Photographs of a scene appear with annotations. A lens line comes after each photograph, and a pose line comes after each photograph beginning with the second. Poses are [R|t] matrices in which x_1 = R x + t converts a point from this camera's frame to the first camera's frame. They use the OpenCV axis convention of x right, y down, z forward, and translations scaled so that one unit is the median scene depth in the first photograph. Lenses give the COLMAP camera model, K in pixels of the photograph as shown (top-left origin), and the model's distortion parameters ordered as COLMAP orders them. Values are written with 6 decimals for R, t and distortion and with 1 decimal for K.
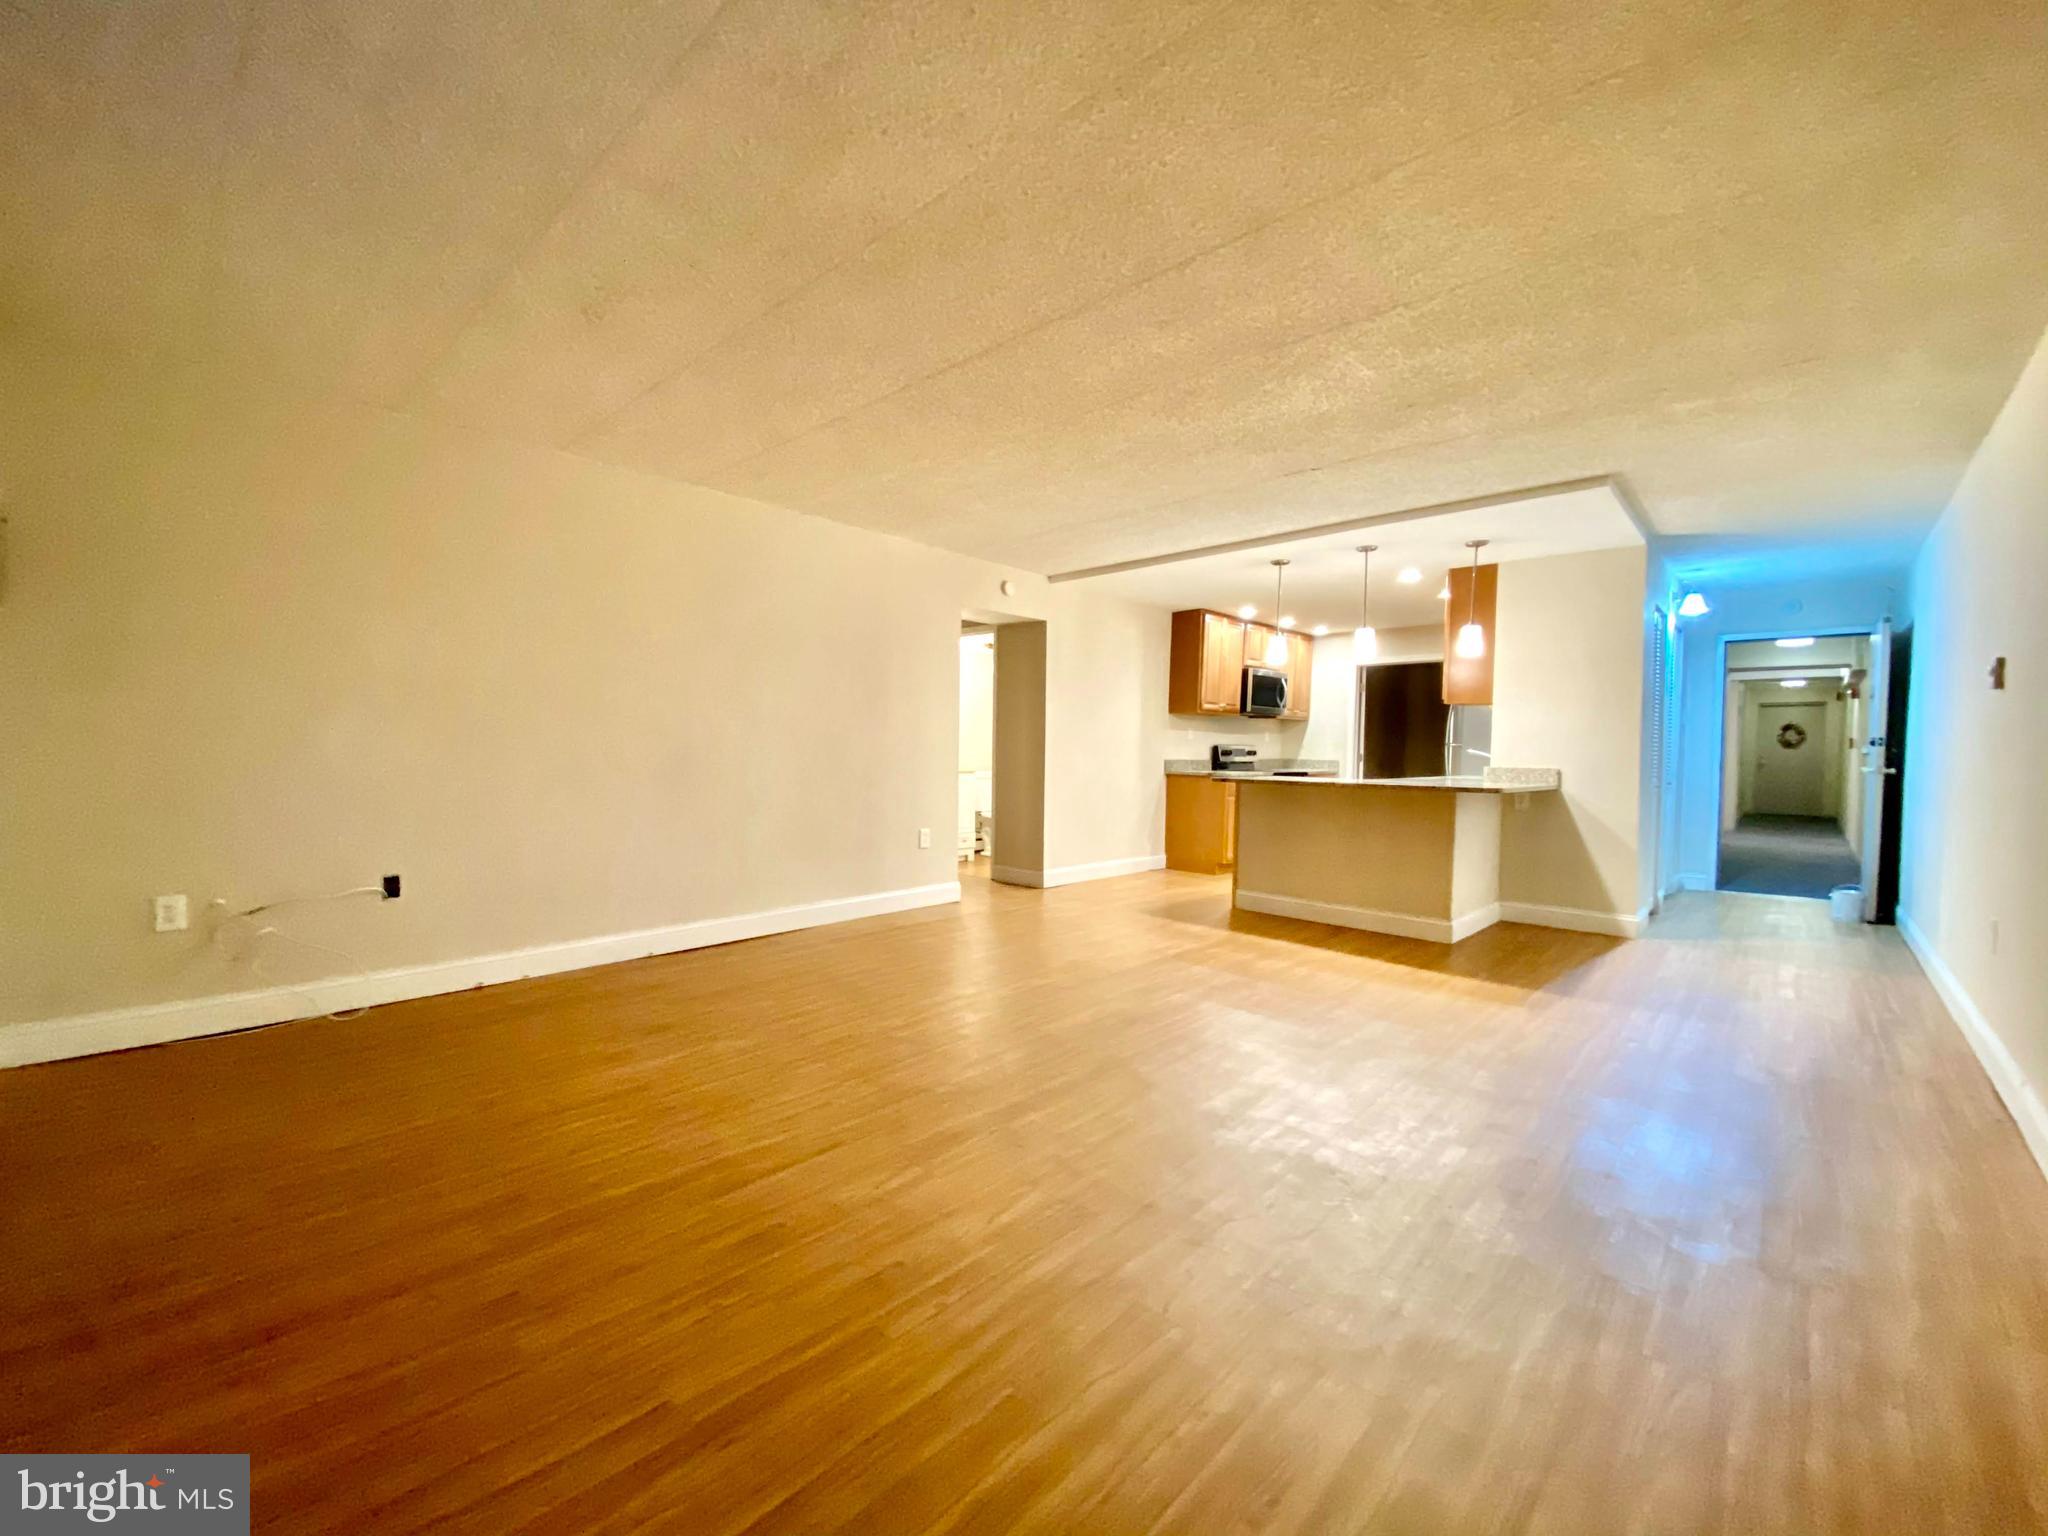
lens RADIAL K [[849.9, 0, 1007.6], [0, 849.9, 776.6], [0, 0, 1]] dist [0.037193, -0.033960]
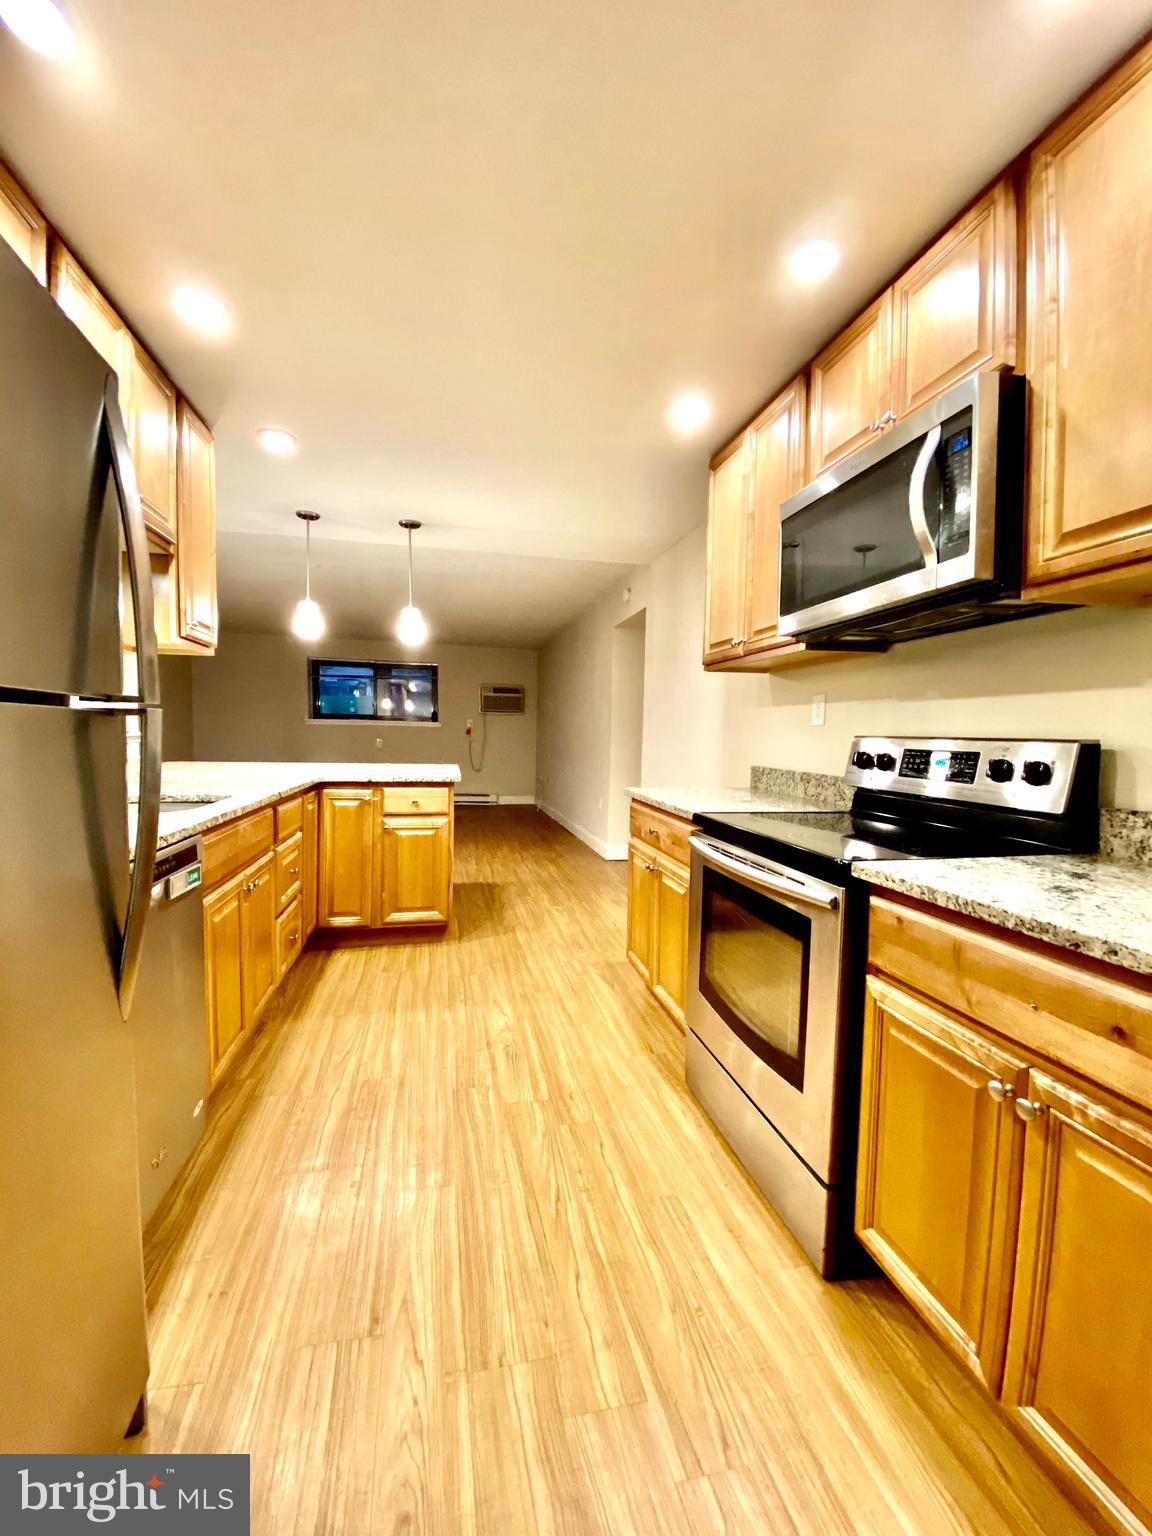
lens RADIAL K [[615.4, 0, 568.2], [0, 615.4, 766.3], [0, 0, 1]] dist [0.032159, -0.028804]
pose [[-0.569055, 0.020089, -0.822054, 0.794392], [-0.055706, 0.996463, 0.062913, -0.052753], [0.820410, 0.081595, -0.565923, 1.590171]]
